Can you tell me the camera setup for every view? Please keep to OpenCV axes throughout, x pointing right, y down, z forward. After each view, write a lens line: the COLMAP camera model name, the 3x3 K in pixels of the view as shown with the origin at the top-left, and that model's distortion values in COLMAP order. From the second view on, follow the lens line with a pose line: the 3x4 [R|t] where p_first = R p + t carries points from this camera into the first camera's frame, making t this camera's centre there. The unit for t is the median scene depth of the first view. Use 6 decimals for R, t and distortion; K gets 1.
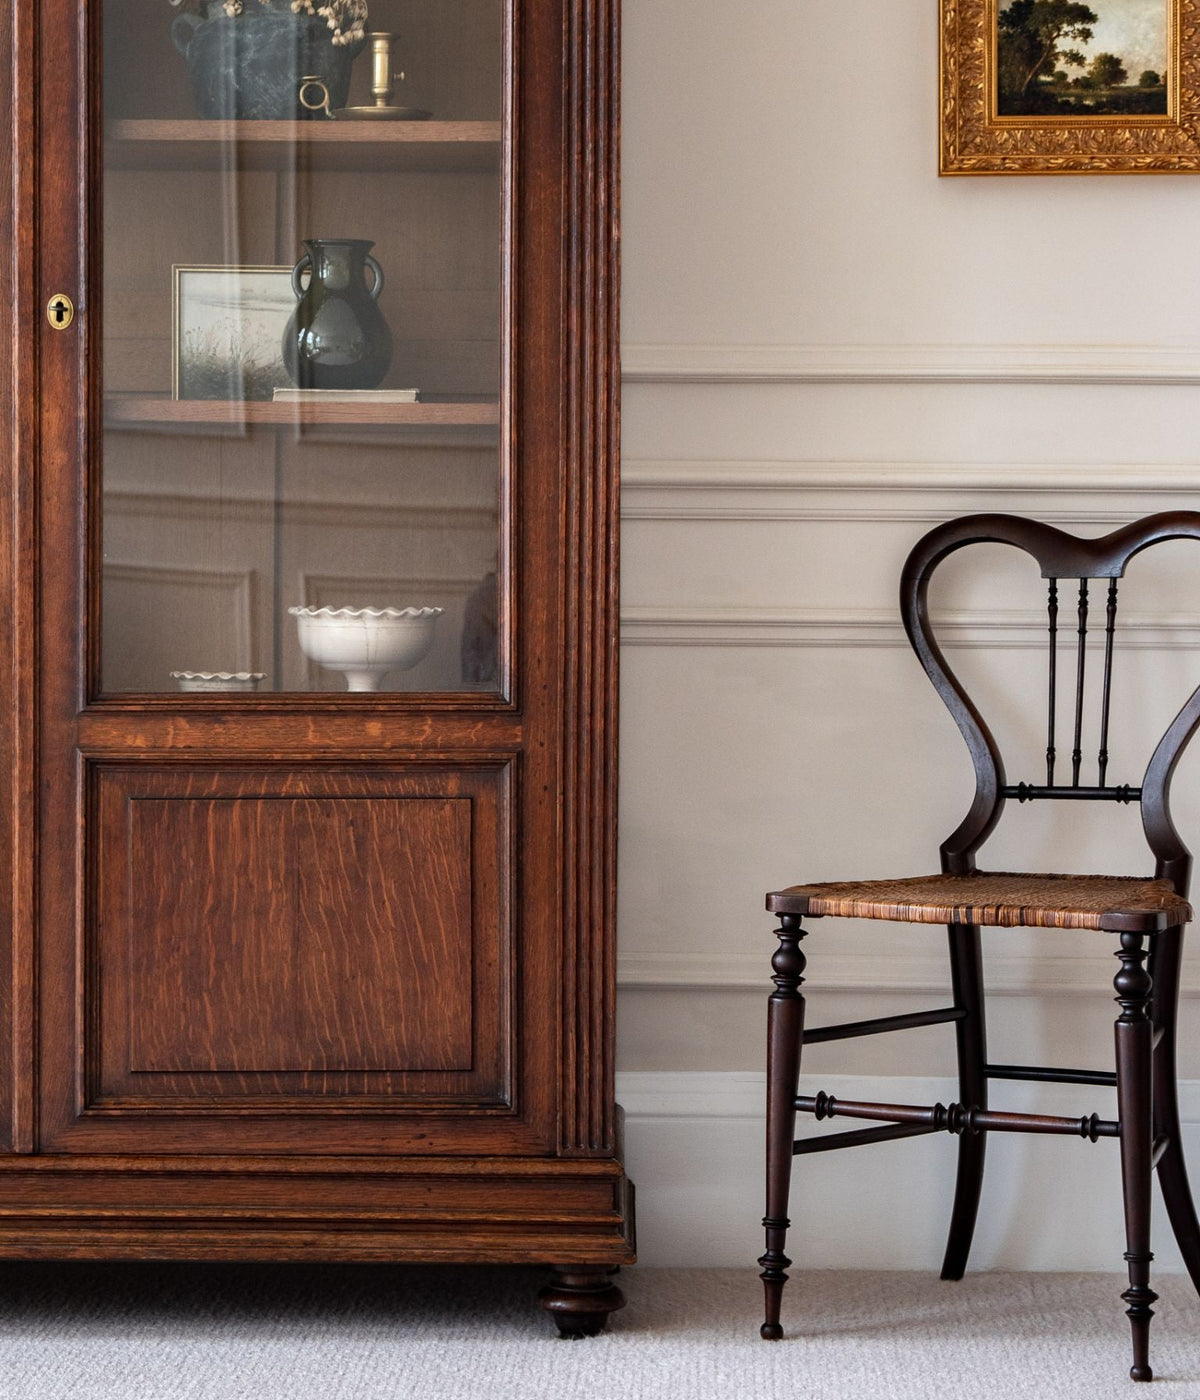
lens RADIAL K [[3926.7, 0, 609.4], [0, 3926.7, 581.8], [0, 0, 1]] dist [0.046348, 0.000000]
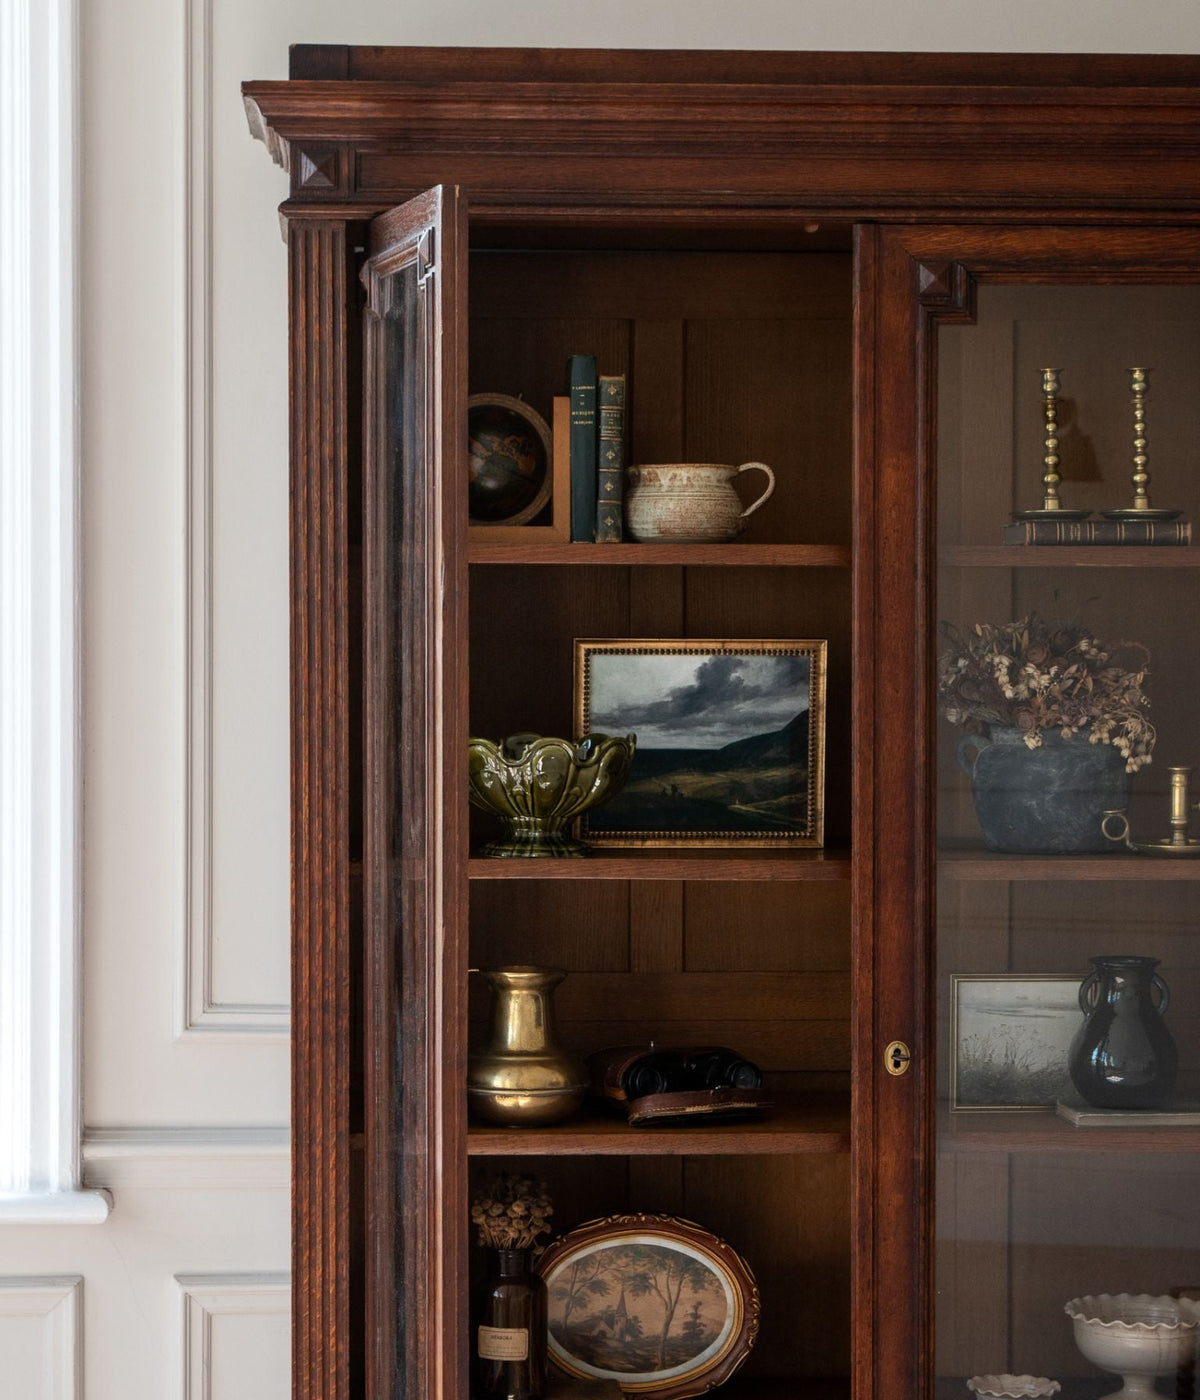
lens RADIAL K [[4028.4, 0, 593.9], [0, 4028.4, 684.4], [0, 0, 1]] dist [0.077475, 0.000000]
pose [[0.997106, -0.006230, 0.075762, -0.296958], [0.003852, 0.999497, 0.031489, -0.199068], [-0.075920, -0.031106, 0.996629, -0.039421]]
